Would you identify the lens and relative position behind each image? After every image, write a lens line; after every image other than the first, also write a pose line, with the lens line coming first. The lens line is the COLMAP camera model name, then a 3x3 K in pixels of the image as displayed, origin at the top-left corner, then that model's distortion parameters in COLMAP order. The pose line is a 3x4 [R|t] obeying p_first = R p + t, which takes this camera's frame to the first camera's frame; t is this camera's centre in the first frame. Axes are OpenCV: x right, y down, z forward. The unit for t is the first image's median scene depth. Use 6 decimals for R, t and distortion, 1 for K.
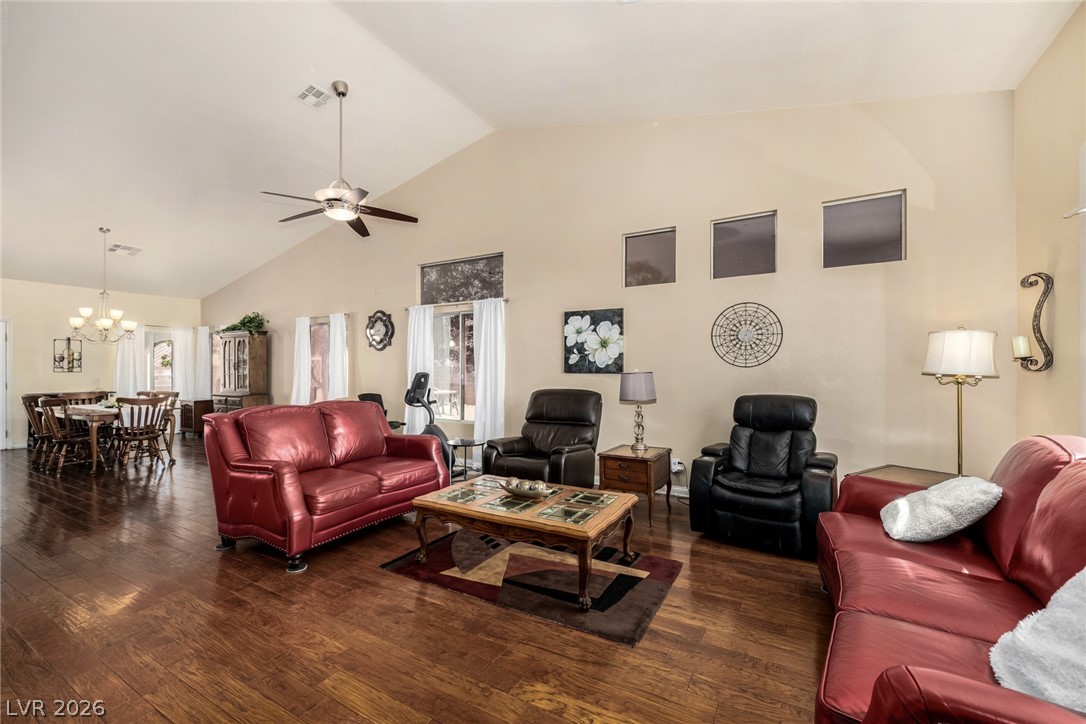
lens RADIAL K [[473.0, 0, 523.0], [0, 473.0, 364.8], [0, 0, 1]] dist [0.000812, 0.000192]
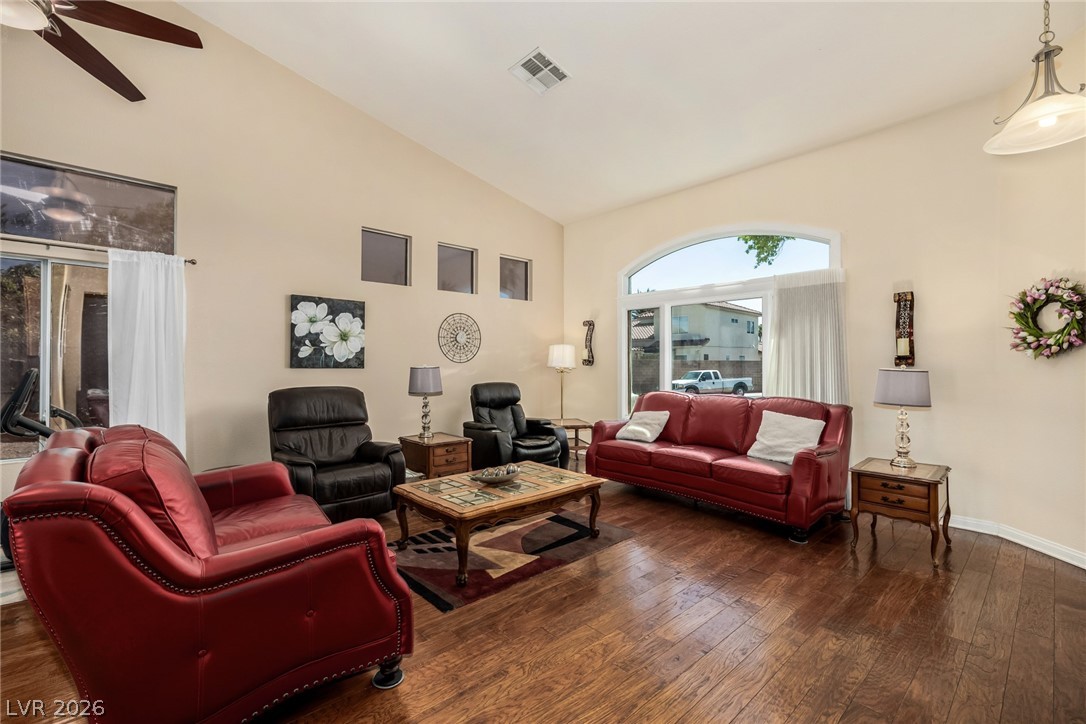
lens RADIAL K [[473.0, 0, 523.0], [0, 473.0, 364.8], [0, 0, 1]] dist [0.000812, 0.000192]
pose [[0.294593, -0.003158, 0.955618, -0.629936], [-0.018011, 0.999799, 0.008857, -0.003385], [-0.955453, -0.019821, 0.294477, 0.389354]]
